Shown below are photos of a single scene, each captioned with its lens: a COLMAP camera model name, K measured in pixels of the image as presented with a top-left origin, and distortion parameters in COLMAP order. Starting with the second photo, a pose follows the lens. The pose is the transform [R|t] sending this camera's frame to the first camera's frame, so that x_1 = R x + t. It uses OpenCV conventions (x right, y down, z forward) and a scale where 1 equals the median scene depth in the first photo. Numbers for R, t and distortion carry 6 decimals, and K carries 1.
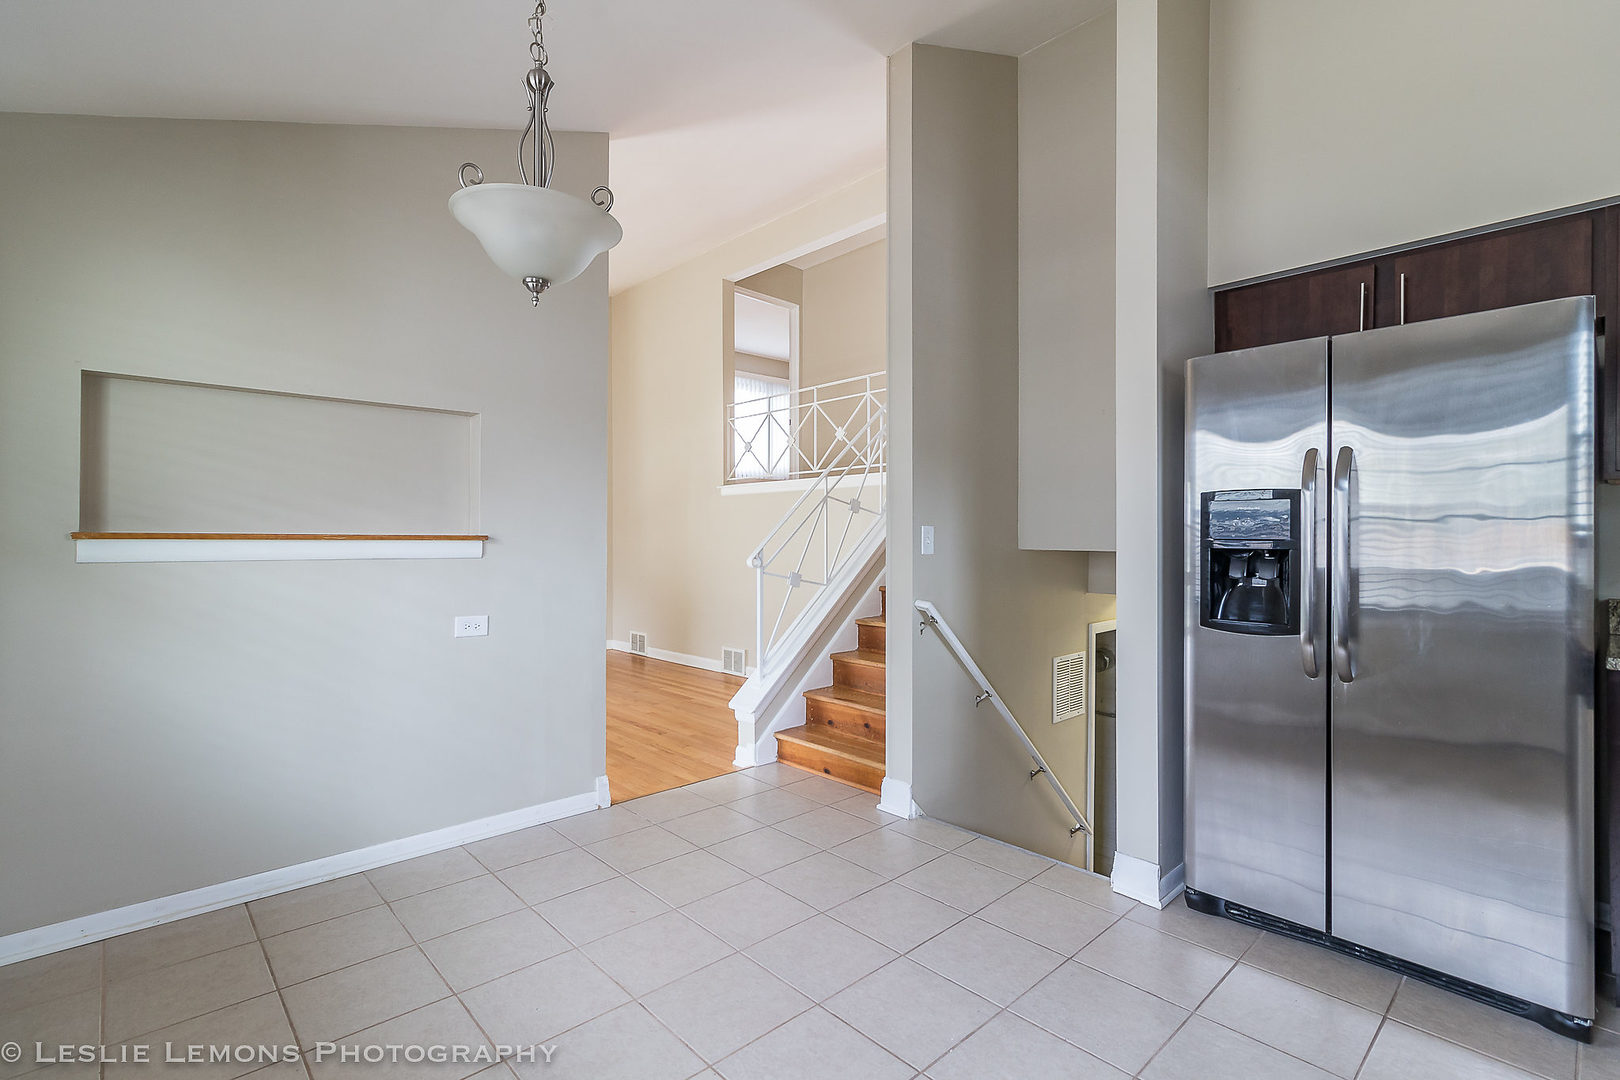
lens RADIAL K [[750.2, 0, 810.0], [0, 750.2, 540.0], [0, 0, 1]] dist [0.000440, 0.000000]
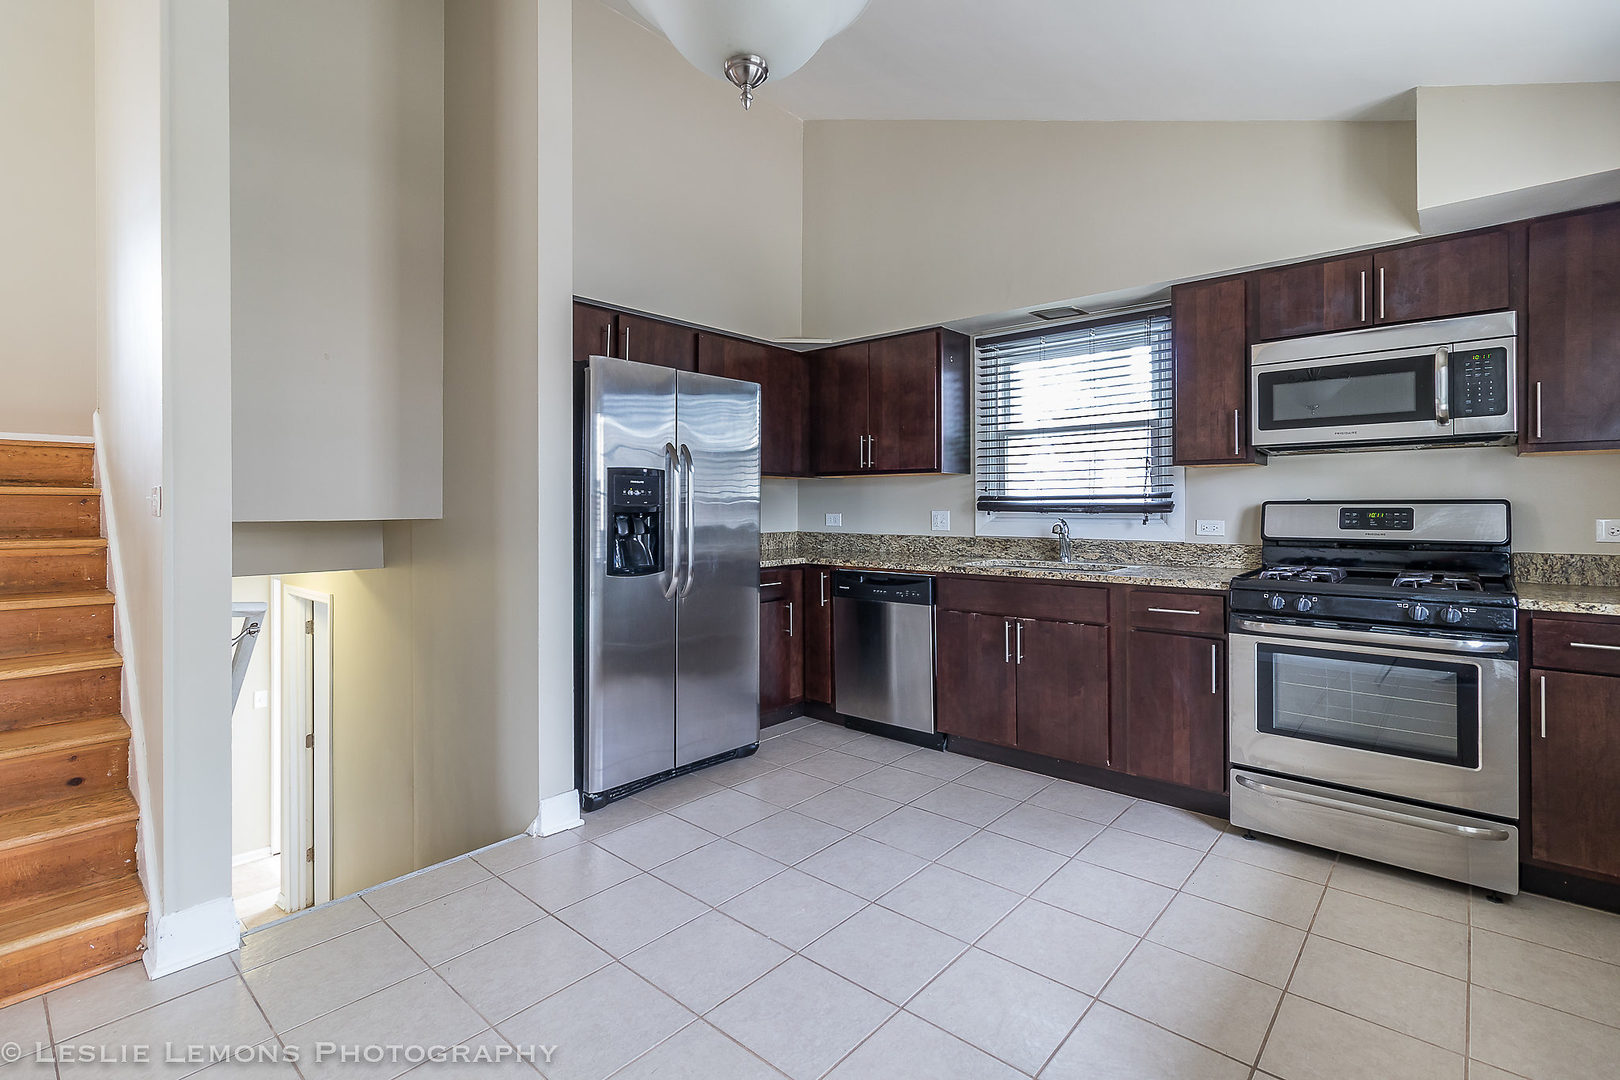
lens RADIAL K [[756.1, 0, 812.9], [0, 756.1, 505.9], [0, 0, 1]] dist [-0.002365, 0.000063]
pose [[-0.096549, -0.004409, 0.995318, -0.329930], [0.007874, 0.999956, 0.005194, -0.000918], [-0.995297, 0.008339, -0.096510, 0.344386]]
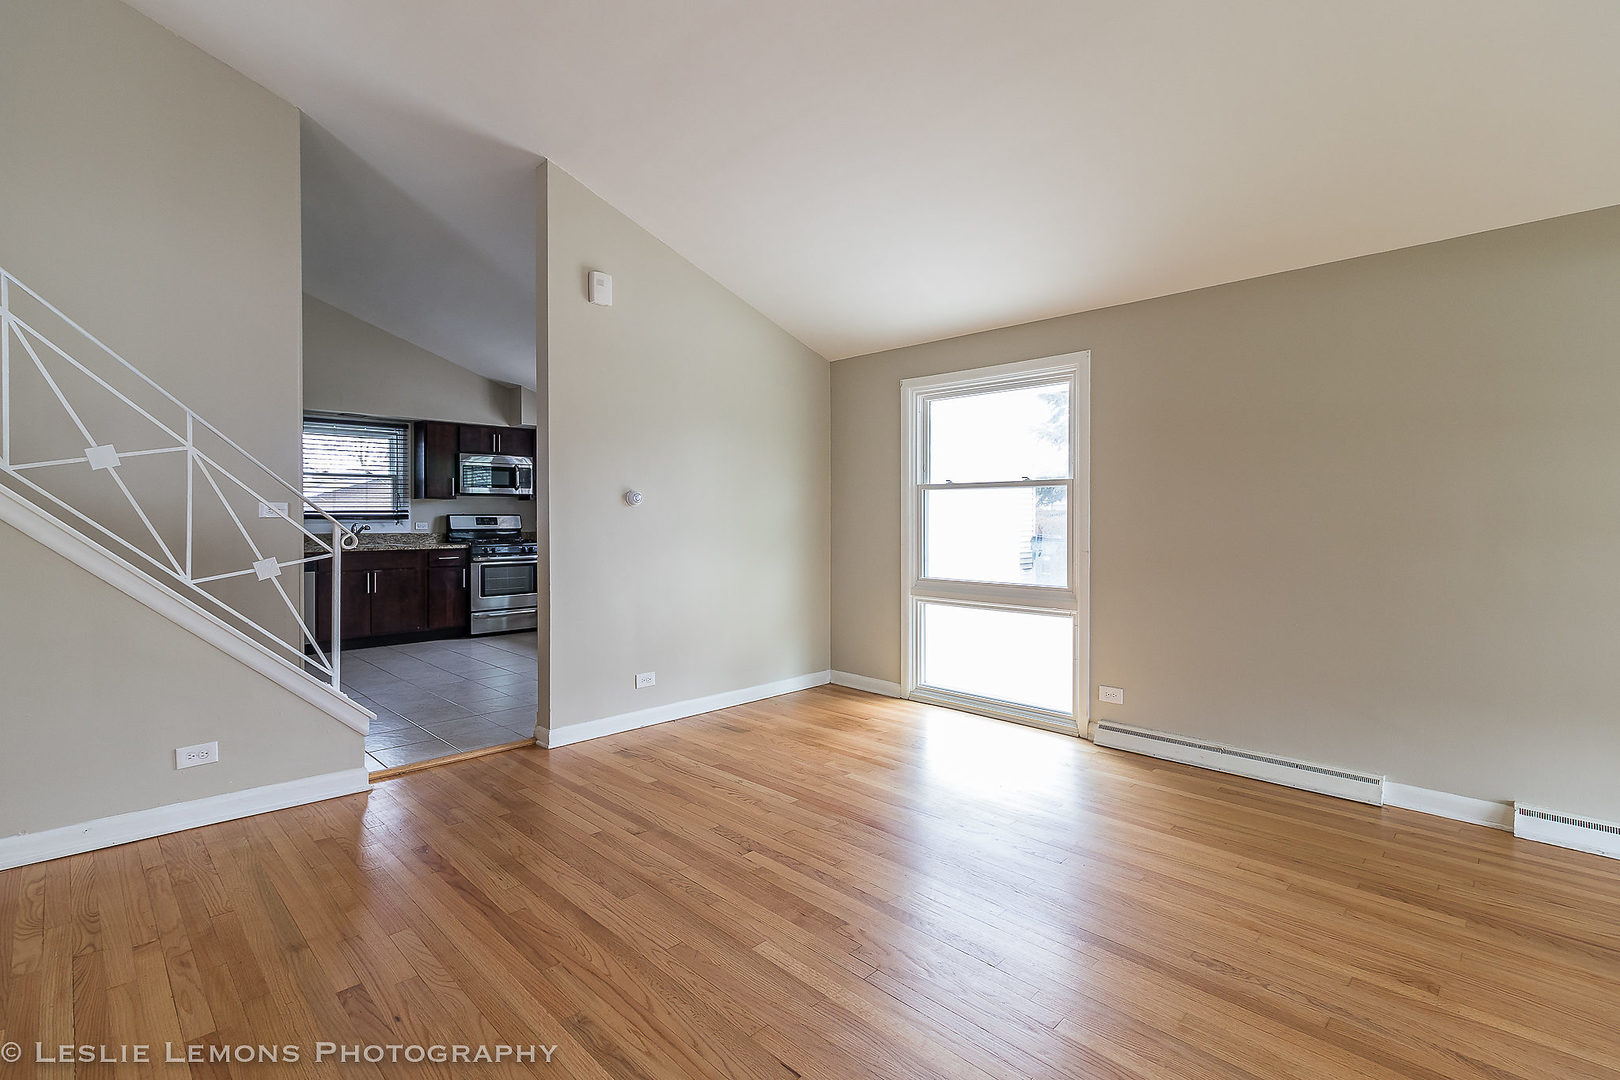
lens RADIAL K [[752.7, 0, 807.7], [0, 752.7, 520.2], [0, 0, 1]] dist [0.001061, 0.000224]
pose [[-0.999398, -0.002747, -0.034583, -0.413588], [-0.003069, 0.999952, 0.009267, -0.003120], [0.034556, 0.009368, -0.999359, 1.392666]]
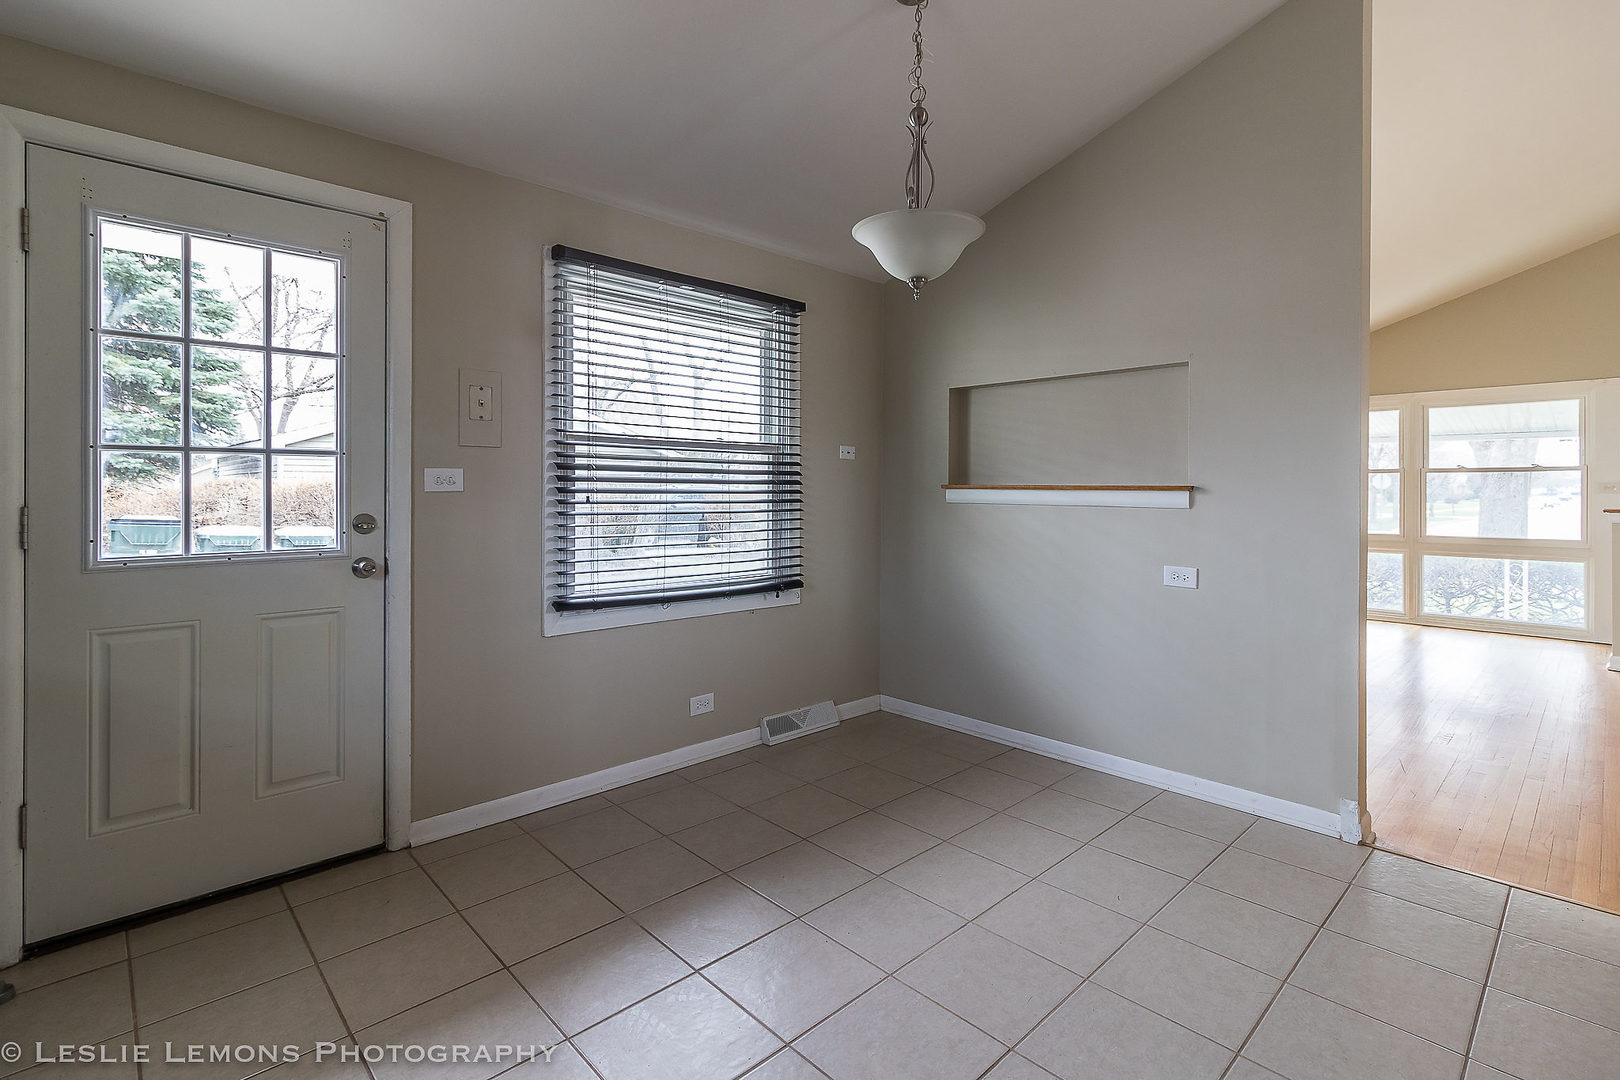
lens RADIAL K [[762.1, 0, 823.6], [0, 762.1, 490.7], [0, 0, 1]] dist [-0.001187, -0.000086]
pose [[0.020483, 0.000455, -0.999790, 0.307030], [-0.008148, 0.999967, 0.000288, 0.002073], [0.999757, 0.008141, 0.020486, 0.280565]]
